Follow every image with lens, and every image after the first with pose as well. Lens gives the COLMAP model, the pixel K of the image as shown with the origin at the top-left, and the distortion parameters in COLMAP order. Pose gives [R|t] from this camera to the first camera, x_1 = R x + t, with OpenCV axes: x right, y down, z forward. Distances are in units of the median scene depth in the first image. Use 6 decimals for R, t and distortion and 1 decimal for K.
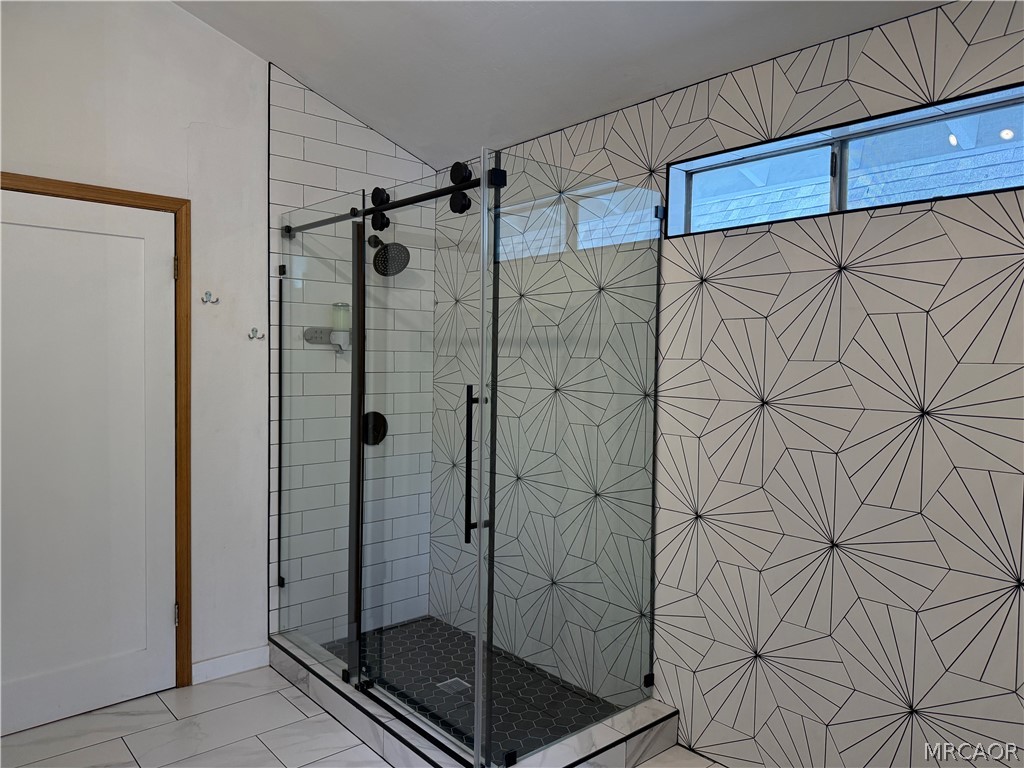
lens RADIAL K [[720.3, 0, 508.5], [0, 720.3, 381.4], [0, 0, 1]] dist [0.055076, -0.069333]
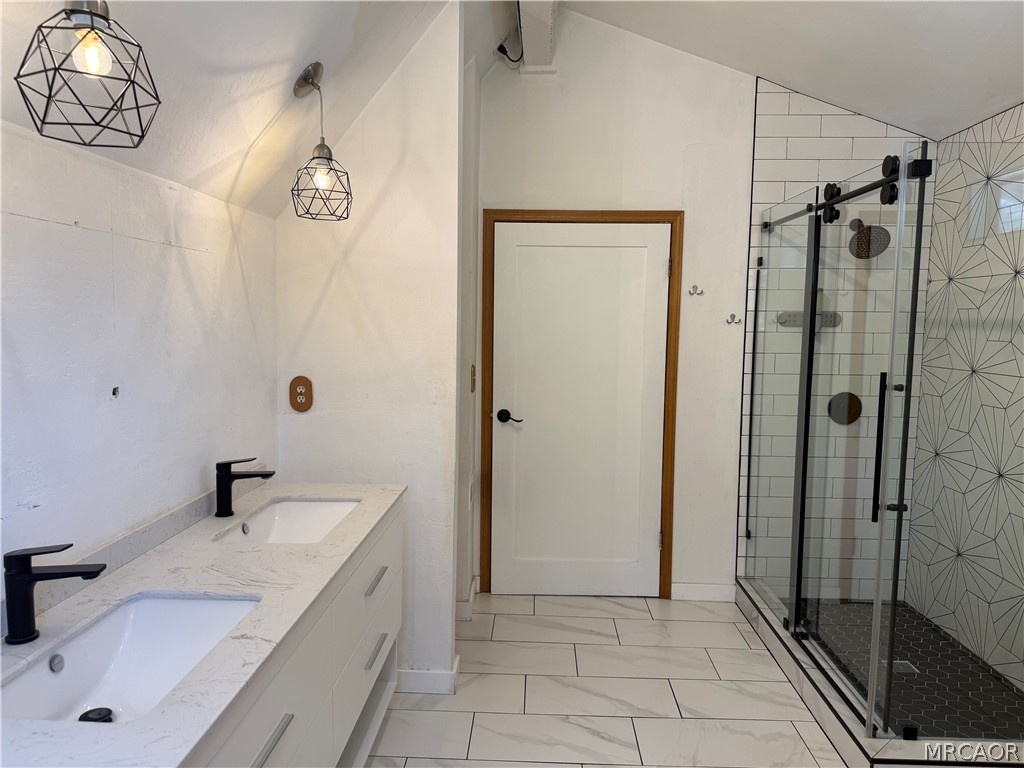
lens RADIAL K [[720.3, 0, 518.3], [0, 720.3, 387.1], [0, 0, 1]] dist [0.055076, -0.069333]
pose [[0.738227, 0.055129, -0.672296, 0.183508], [-0.022894, 0.998128, 0.056707, -0.014763], [0.674163, -0.026471, 0.738108, -0.092625]]
